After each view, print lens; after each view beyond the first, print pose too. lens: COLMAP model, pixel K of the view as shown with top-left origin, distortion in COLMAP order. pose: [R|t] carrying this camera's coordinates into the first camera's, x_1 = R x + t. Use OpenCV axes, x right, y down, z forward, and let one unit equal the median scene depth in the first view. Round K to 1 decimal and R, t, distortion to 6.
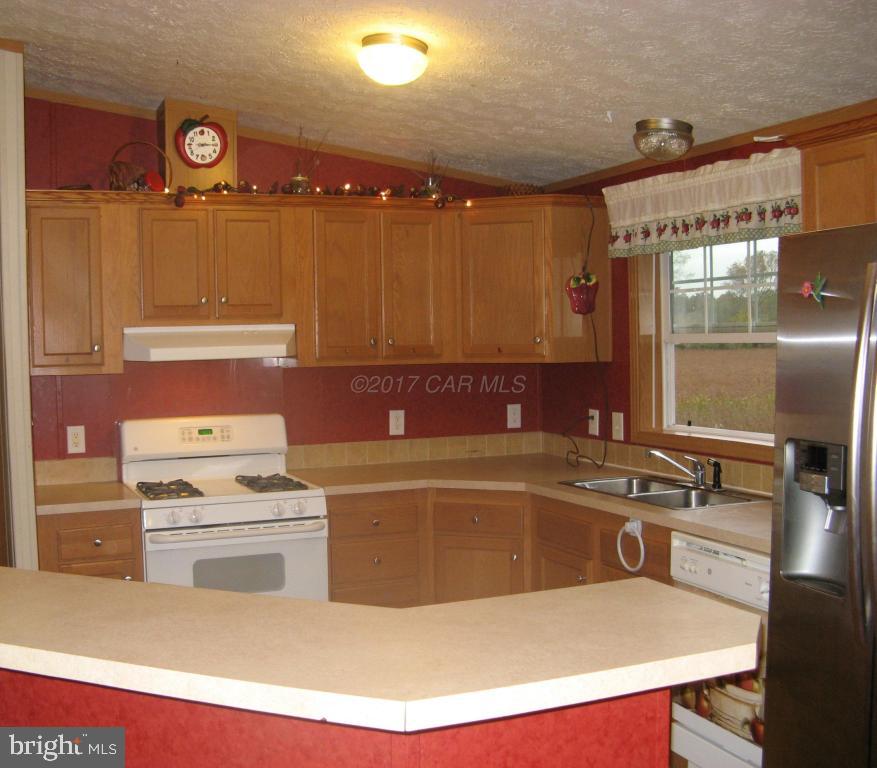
lens RADIAL K [[1044.2, 0, 352.8], [0, 1044.2, 386.7], [0, 0, 1]] dist [-0.219908, 0.209902]
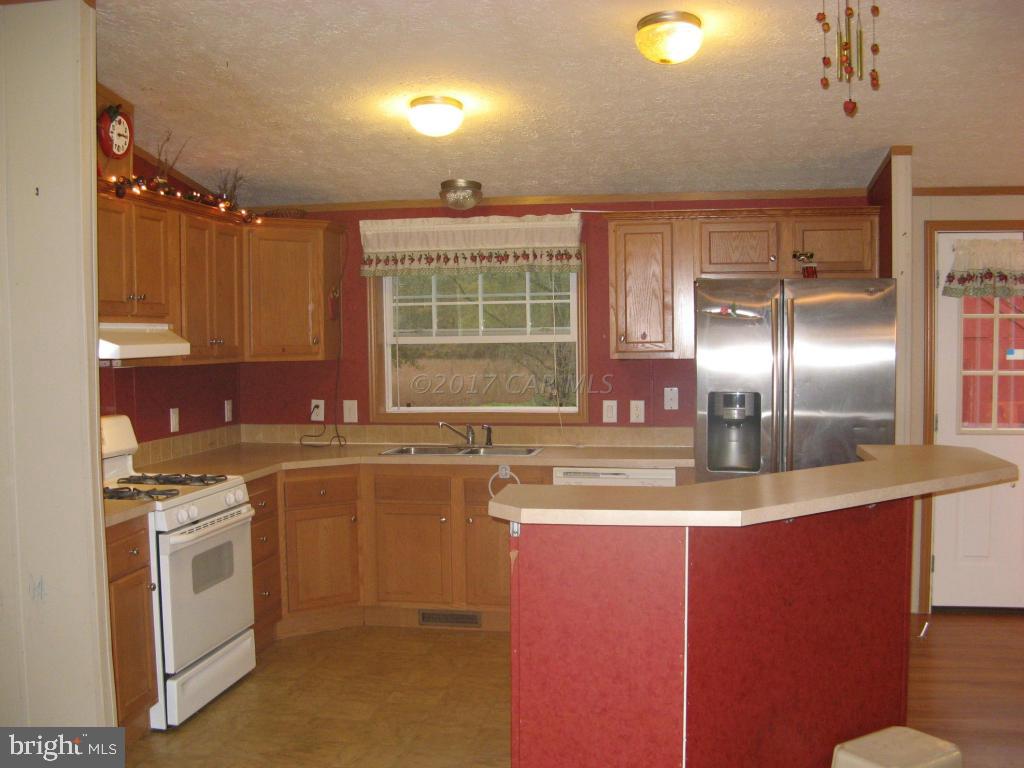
lens RADIAL K [[1045.5, 0, 512.0], [0, 1045.5, 384.0], [0, 0, 1]] dist [-0.208045, 0.217415]
pose [[0.501693, -0.024268, 0.864705, -0.782295], [0.039715, 0.999199, 0.005001, 0.007416], [-0.864134, 0.031833, 0.502254, 0.214669]]
